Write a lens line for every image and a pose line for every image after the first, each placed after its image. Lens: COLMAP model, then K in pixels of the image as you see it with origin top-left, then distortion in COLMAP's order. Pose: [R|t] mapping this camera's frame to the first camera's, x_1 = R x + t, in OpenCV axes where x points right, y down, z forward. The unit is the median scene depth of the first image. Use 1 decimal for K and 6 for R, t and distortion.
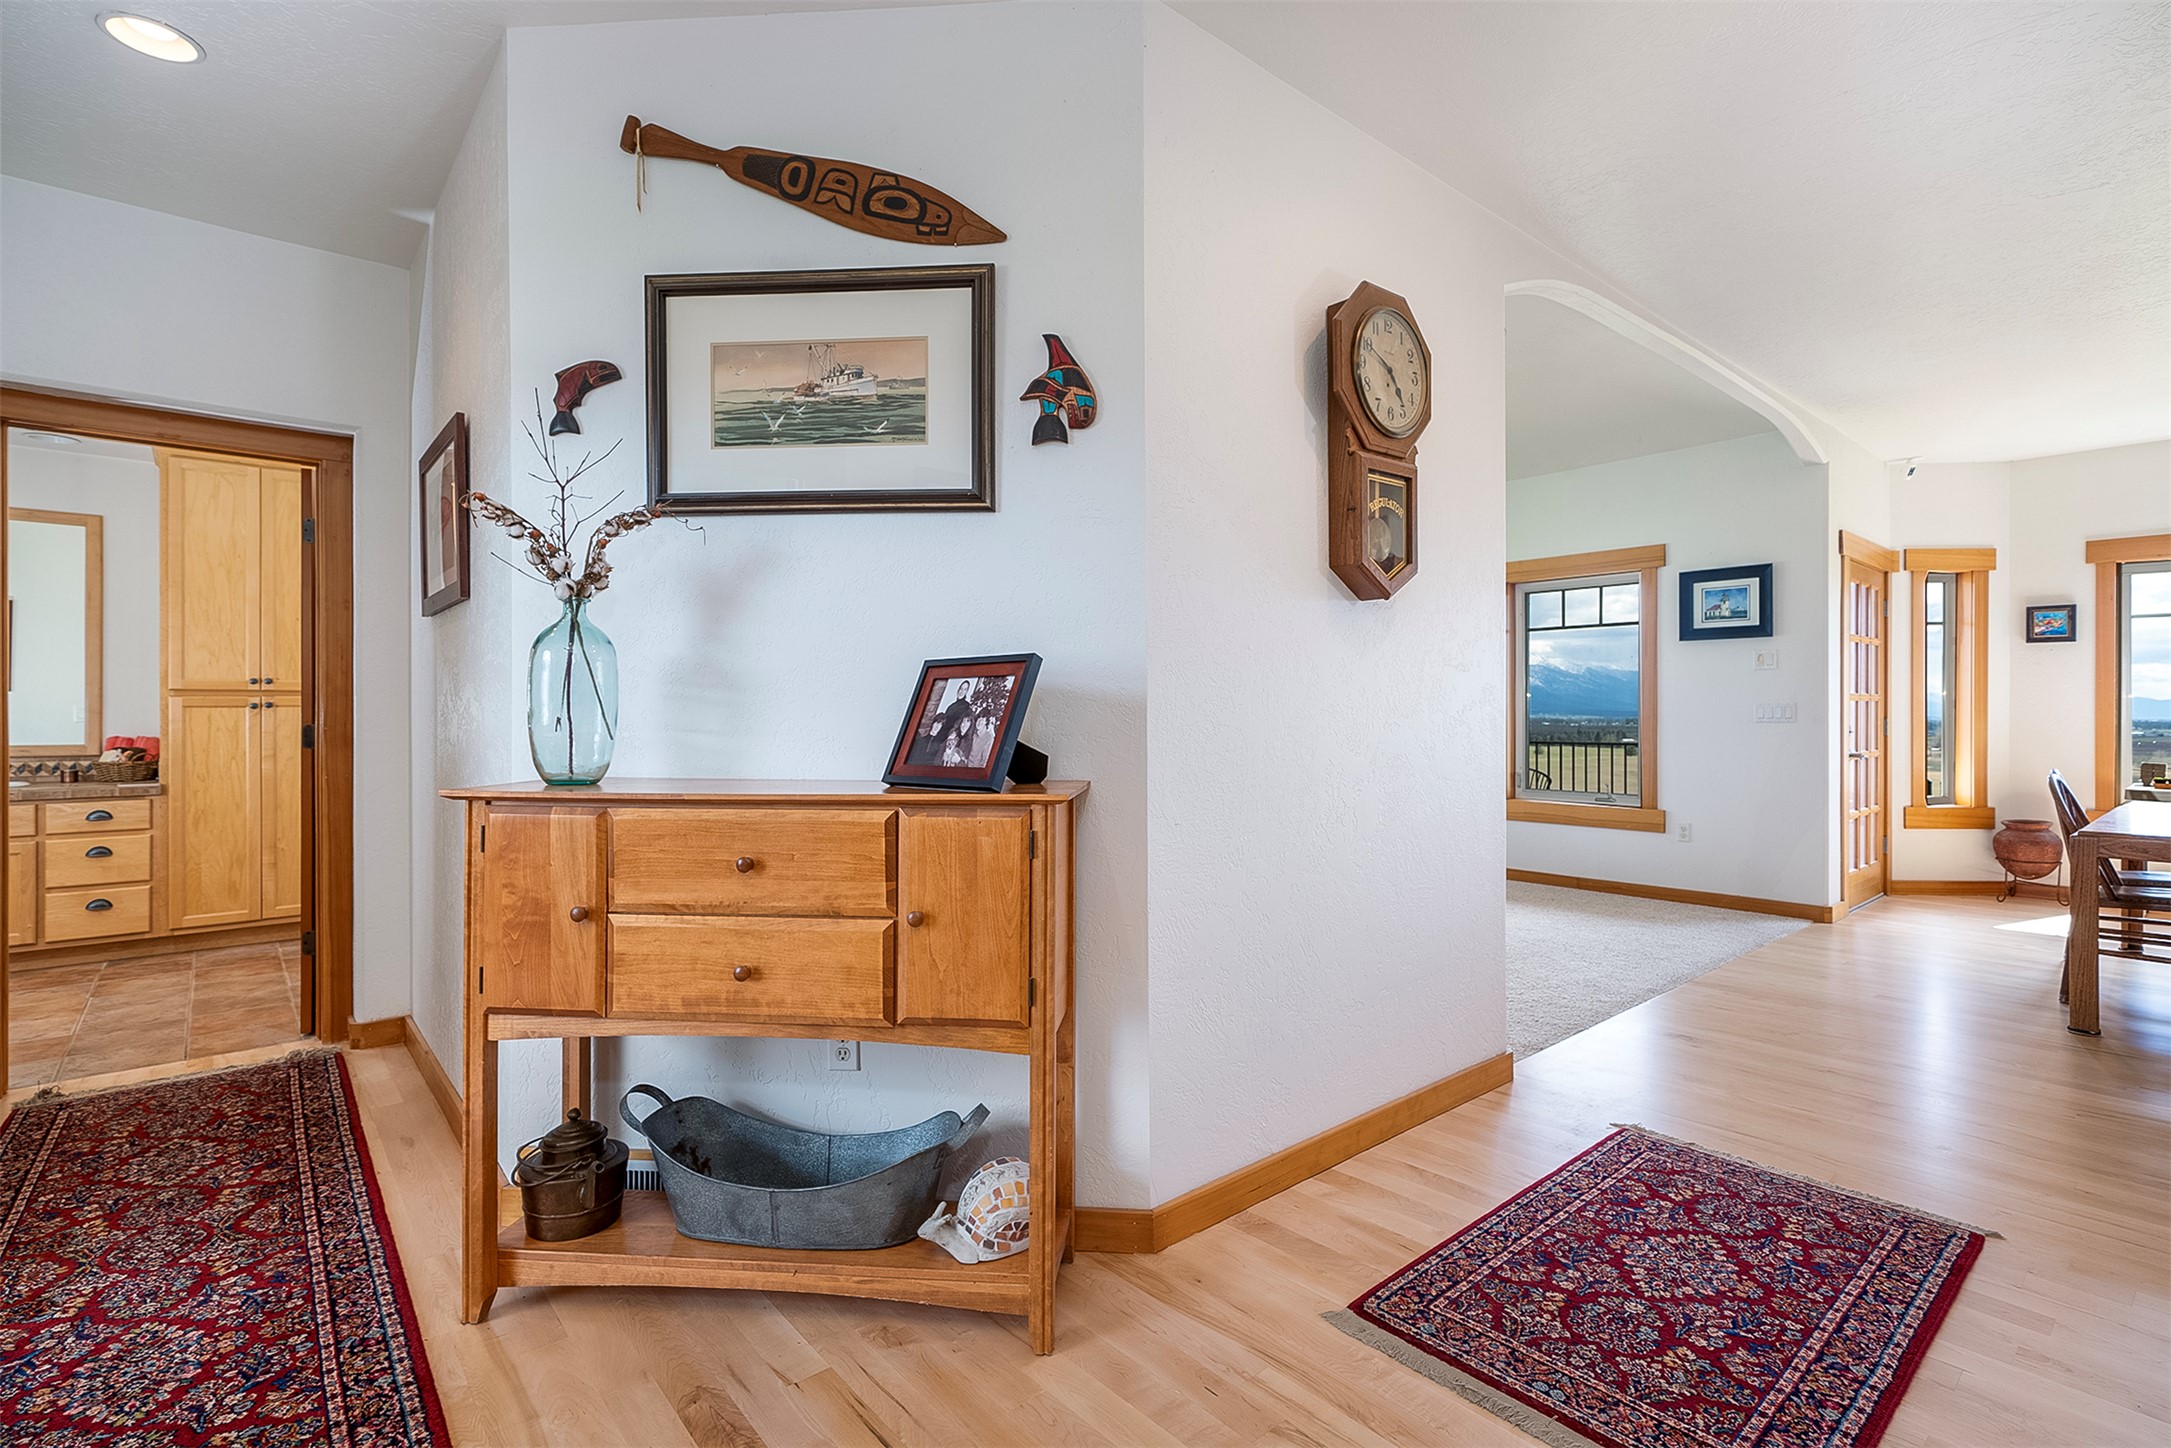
lens RADIAL K [[1004.1, 0, 1082.2], [0, 1004.1, 715.3], [0, 0, 1]] dist [-0.001858, -0.000187]
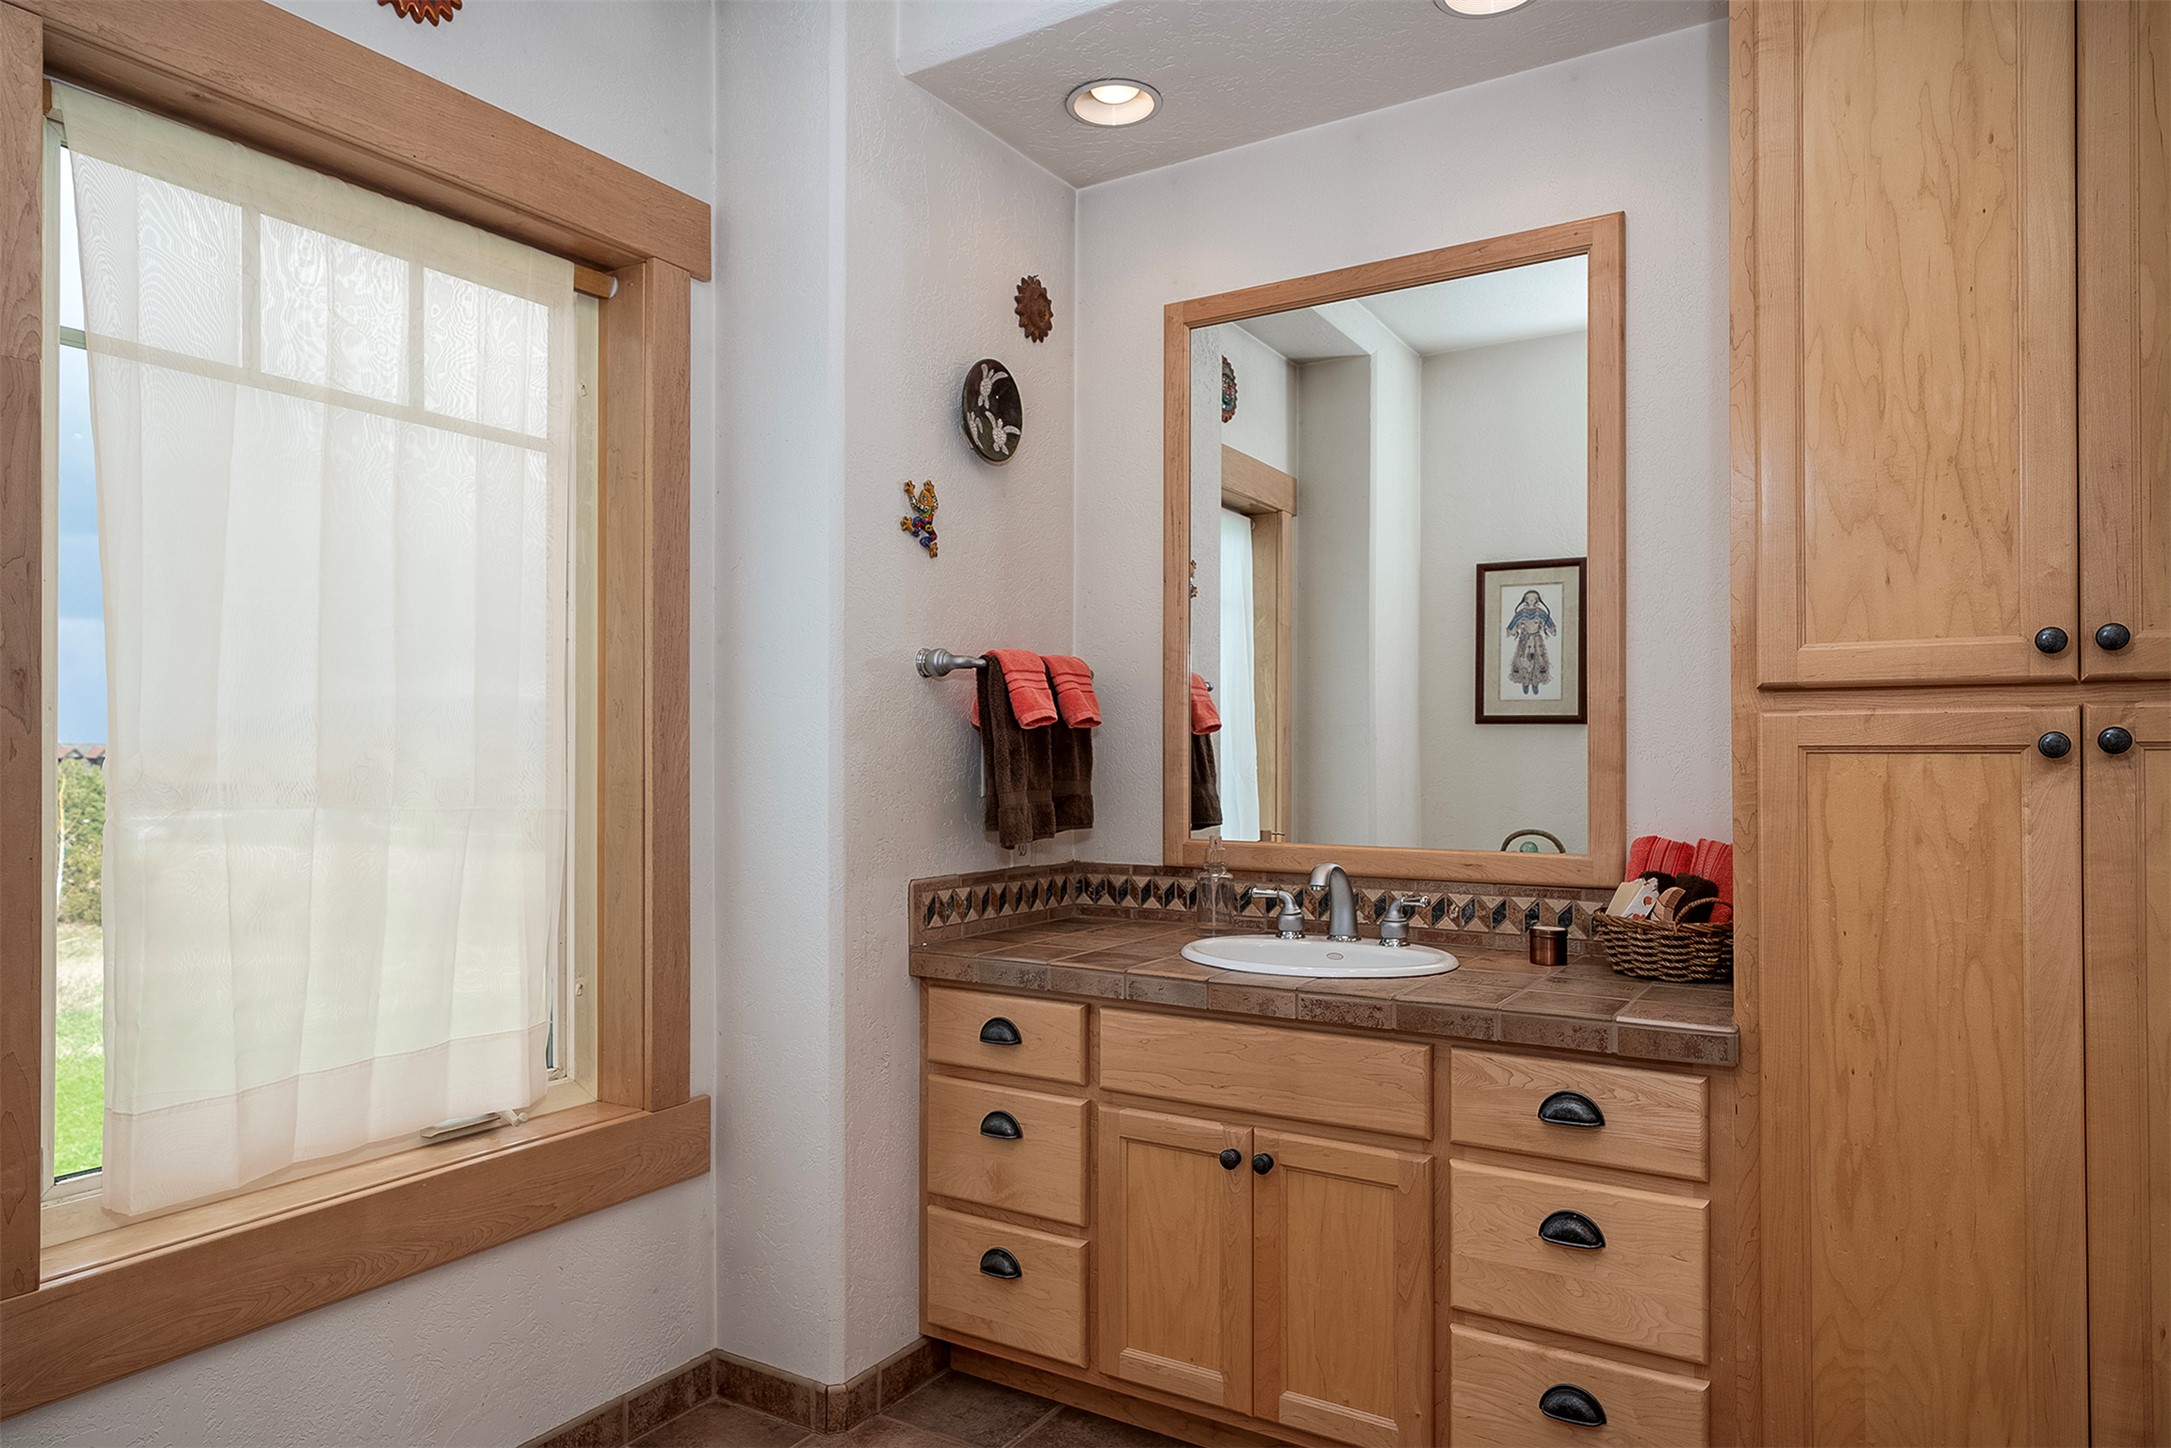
lens RADIAL K [[1353.6, 0, 1083.8], [0, 1353.6, 730.0], [0, 0, 1]] dist [-0.000972, 0.005167]
pose [[0.301207, -0.015653, -0.953430, -0.597781], [-0.005468, 0.999820, -0.018143, -0.006339], [0.953543, 0.010678, 0.301067, 0.694691]]
